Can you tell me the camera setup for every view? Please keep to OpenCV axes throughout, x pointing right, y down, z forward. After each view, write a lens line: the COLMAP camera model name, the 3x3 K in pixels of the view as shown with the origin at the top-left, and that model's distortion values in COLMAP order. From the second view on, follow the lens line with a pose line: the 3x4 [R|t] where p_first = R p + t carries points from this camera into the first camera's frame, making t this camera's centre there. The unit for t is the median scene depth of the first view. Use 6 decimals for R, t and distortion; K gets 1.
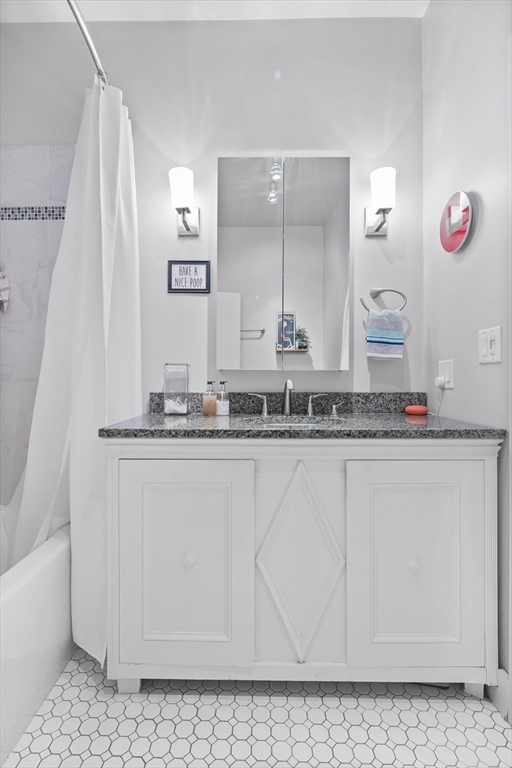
lens RADIAL K [[366.4, 0, 256.0], [0, 366.4, 384.0], [0, 0, 1]] dist [-0.000654, -0.000333]
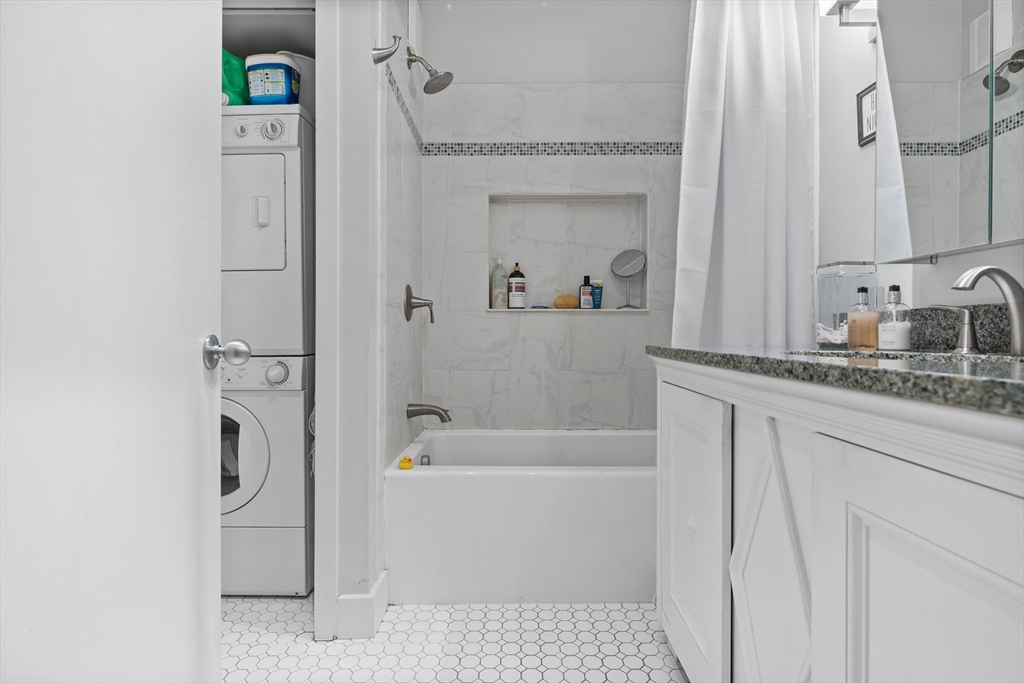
lens RADIAL K [[520.5, 0, 516.7], [0, 520.5, 342.2], [0, 0, 1]] dist [-0.000207, -0.000118]
pose [[0.009297, 0.016158, -0.999826, 0.834593], [-0.011055, 0.999810, 0.016055, 0.085907], [0.999896, 0.010904, 0.009474, 0.586309]]
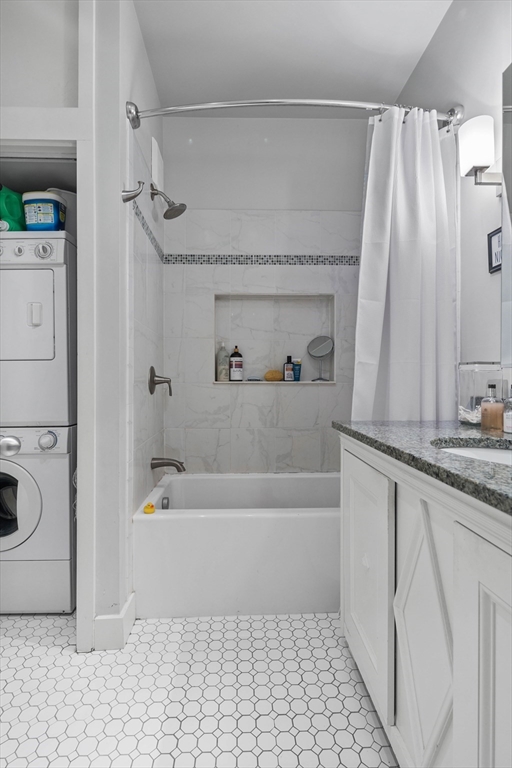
lens RADIAL K [[390.4, 0, 256.0], [0, 390.4, 384.0], [0, 0, 1]] dist [-0.000207, -0.000118]
pose [[0.049535, 0.016174, -0.998641, 0.808884], [-0.009864, 0.999828, 0.015704, -0.023473], [0.998724, 0.009073, 0.049686, 0.605434]]
